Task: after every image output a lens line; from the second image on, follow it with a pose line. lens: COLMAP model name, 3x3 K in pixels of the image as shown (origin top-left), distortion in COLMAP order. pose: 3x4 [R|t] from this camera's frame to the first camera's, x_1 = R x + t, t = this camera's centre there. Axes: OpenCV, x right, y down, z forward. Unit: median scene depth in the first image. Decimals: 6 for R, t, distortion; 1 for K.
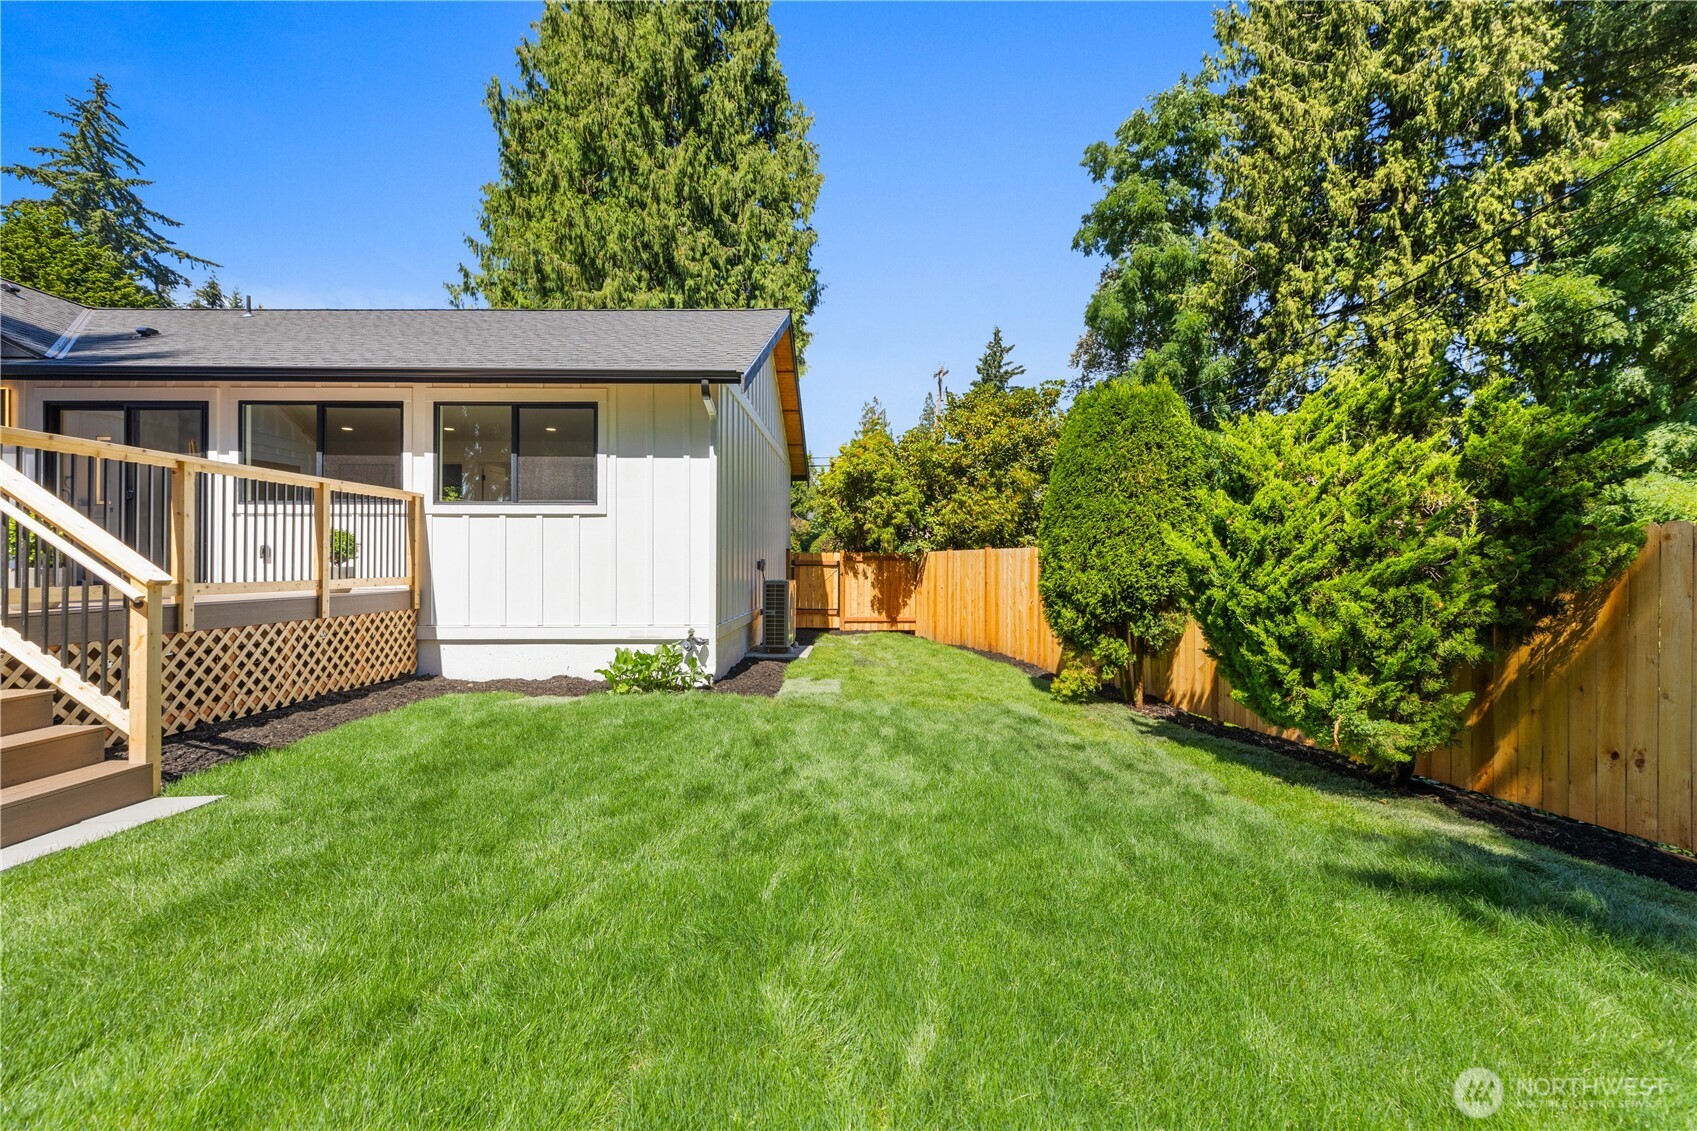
lens RADIAL K [[799.0, 0, 859.2], [0, 799.0, 558.6], [0, 0, 1]] dist [0.004637, 0.001275]
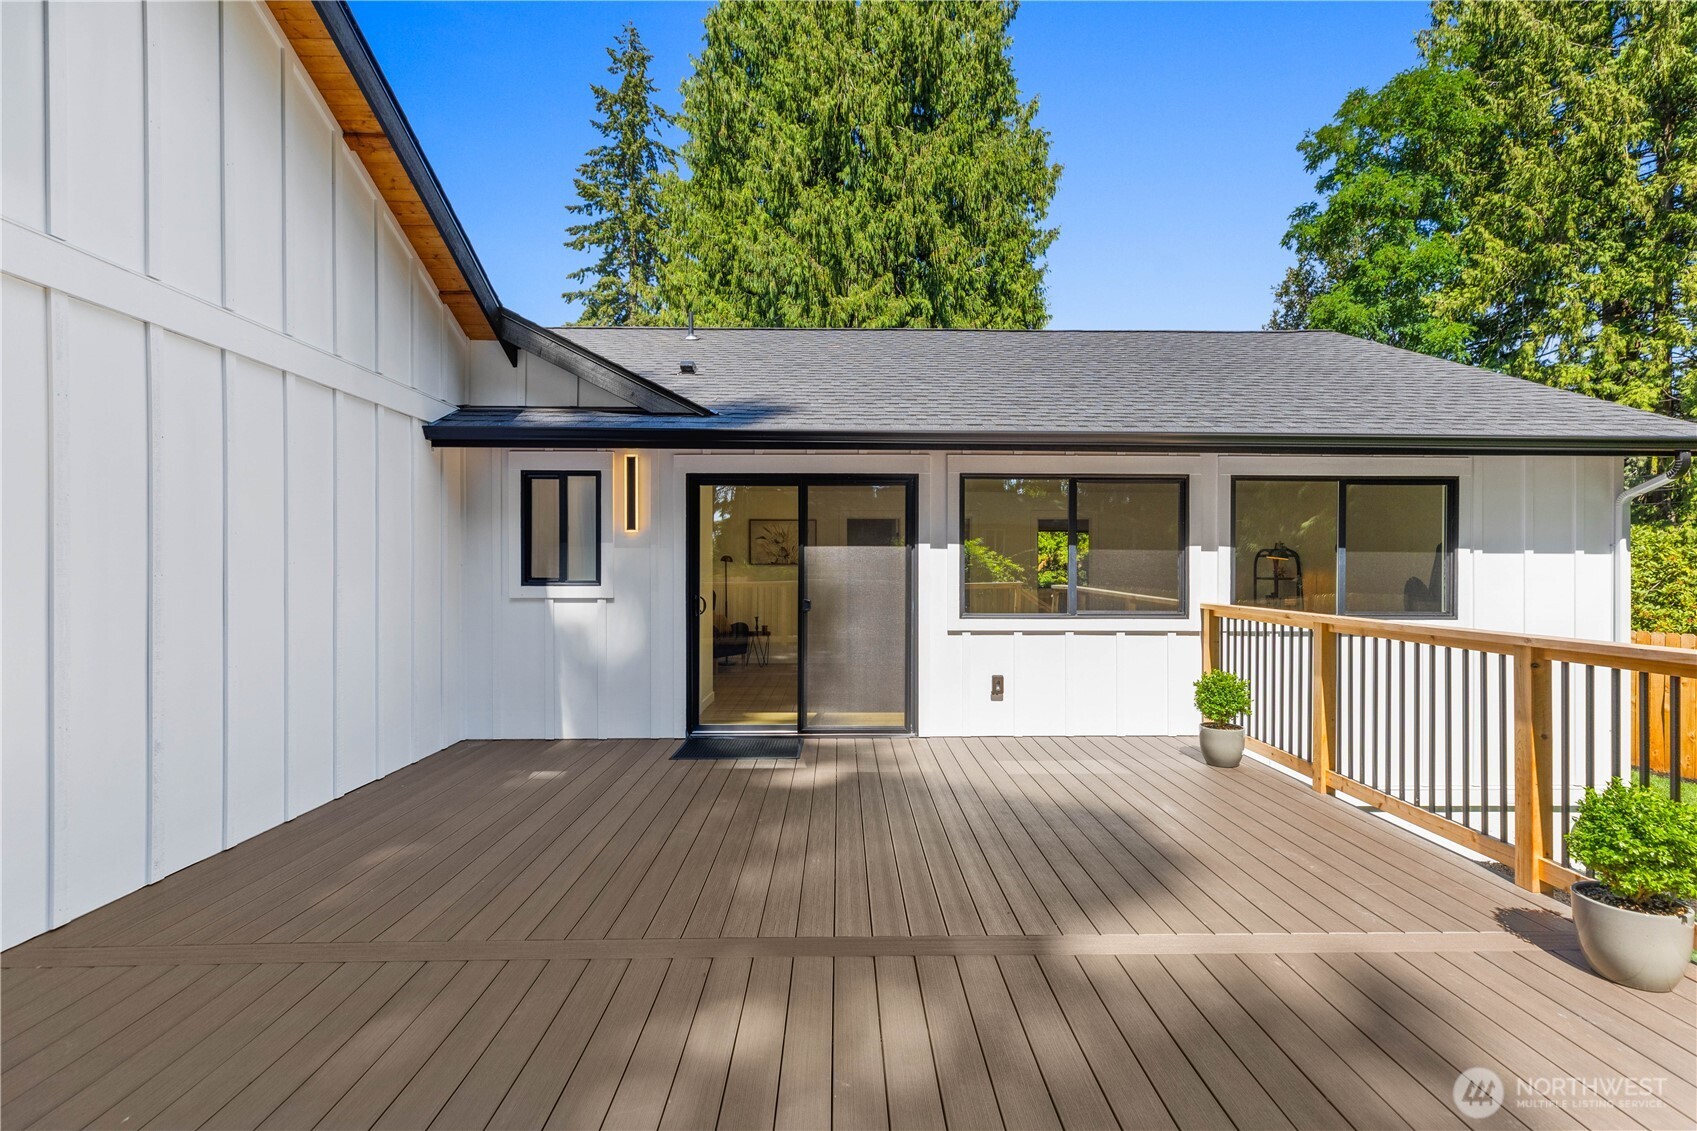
lens RADIAL K [[799.0, 0, 859.2], [0, 799.0, 558.6], [0, 0, 1]] dist [0.004637, 0.001275]
pose [[0.999915, -0.001302, 0.012995, -0.361663], [0.001176, 0.999952, 0.009722, -0.052717], [-0.013007, -0.009706, 0.999868, 0.112446]]
